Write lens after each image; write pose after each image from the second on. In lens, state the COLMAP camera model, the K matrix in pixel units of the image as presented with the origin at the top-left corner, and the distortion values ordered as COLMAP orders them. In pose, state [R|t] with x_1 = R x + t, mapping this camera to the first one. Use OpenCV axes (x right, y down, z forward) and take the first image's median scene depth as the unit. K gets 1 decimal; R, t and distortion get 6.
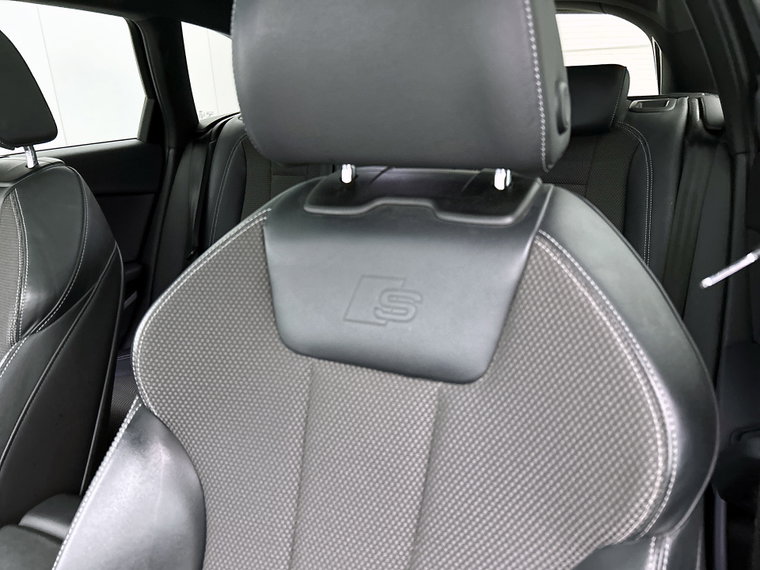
lens RADIAL K [[564.3, 0, 380.0], [0, 564.3, 285.0], [0, 0, 1]] dist [0.094626, -0.152305]
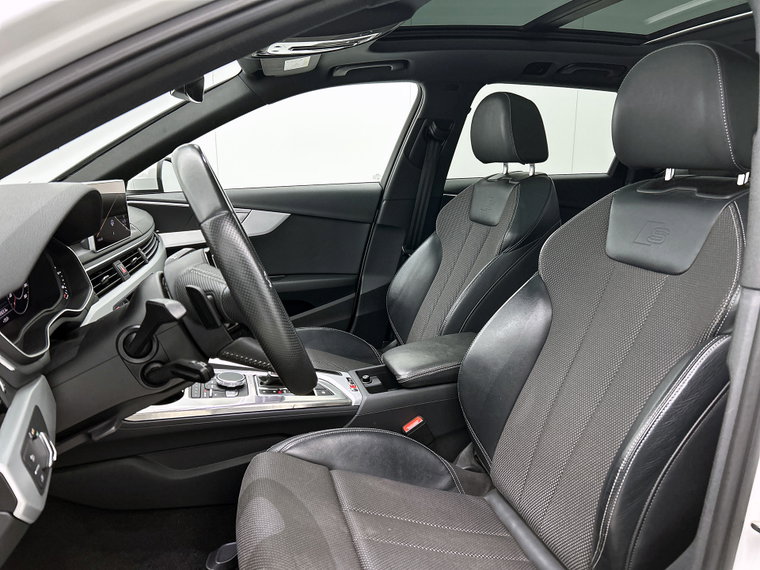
lens RADIAL K [[564.3, 0, 380.0], [0, 564.3, 285.0], [0, 0, 1]] dist [0.094626, -0.152305]
pose [[0.672512, 0.192339, -0.714657, 0.689941], [-0.241099, 0.969900, 0.034153, 0.303835], [0.699714, 0.149335, 0.698641, -0.867617]]
